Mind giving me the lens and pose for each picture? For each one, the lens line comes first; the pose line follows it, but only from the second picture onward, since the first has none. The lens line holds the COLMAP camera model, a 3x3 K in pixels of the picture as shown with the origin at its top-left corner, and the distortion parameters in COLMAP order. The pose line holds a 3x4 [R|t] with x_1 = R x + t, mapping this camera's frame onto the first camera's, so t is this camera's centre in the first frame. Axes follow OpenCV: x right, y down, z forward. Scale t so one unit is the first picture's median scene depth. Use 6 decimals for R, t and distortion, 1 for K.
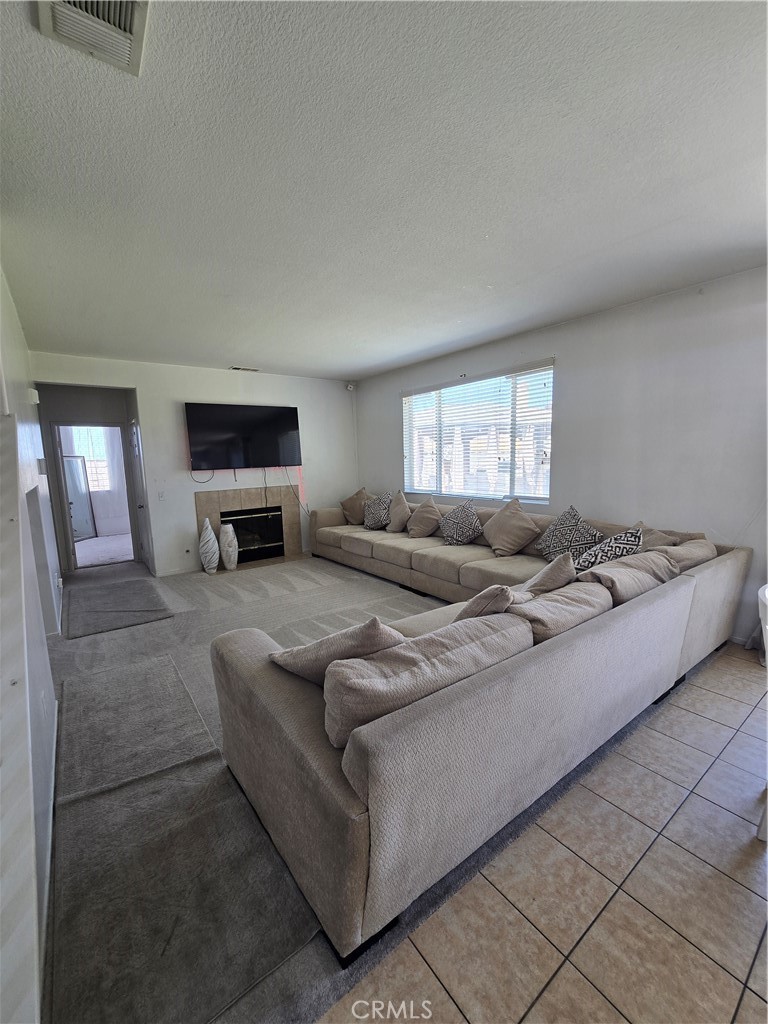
lens RADIAL K [[423.9, 0, 384.0], [0, 423.9, 512.0], [0, 0, 1]] dist [-0.000585, -0.000149]
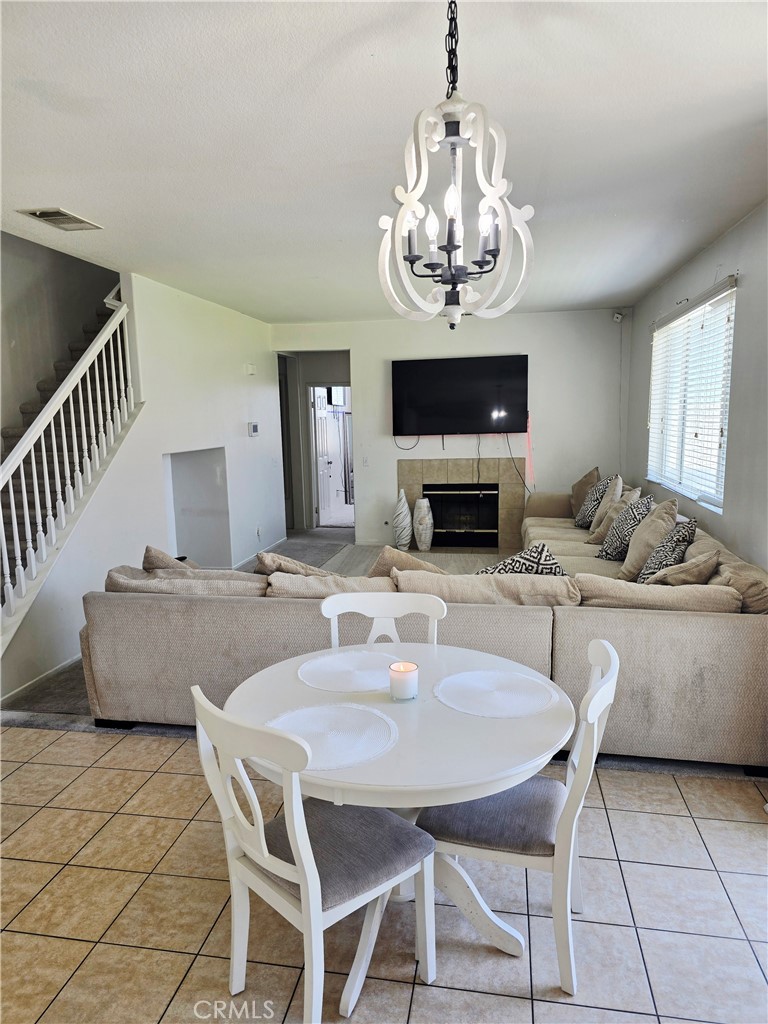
lens RADIAL K [[693.2, 0, 384.0], [0, 693.2, 512.0], [0, 0, 1]] dist [0.108897, -0.124374]
pose [[0.684288, 0.117329, -0.719711, 0.605151], [-0.095716, 0.992884, 0.070857, -0.036578], [0.722902, 0.020401, 0.690649, -0.043959]]
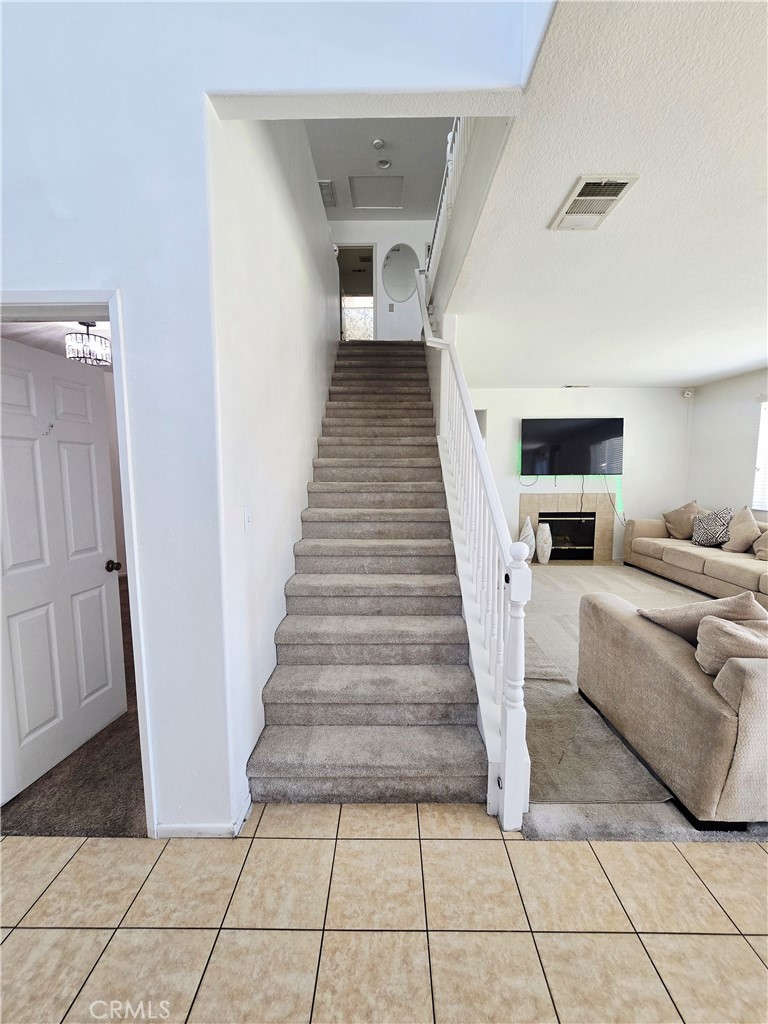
lens RADIAL K [[420.3, 0, 384.0], [0, 420.3, 512.0], [0, 0, 1]] dist [-0.002183, -0.000378]
pose [[0.794952, 0.090960, -0.599814, -0.038298], [-0.101538, 0.994699, 0.016273, 0.023741], [0.598115, 0.047968, 0.799974, -0.164614]]
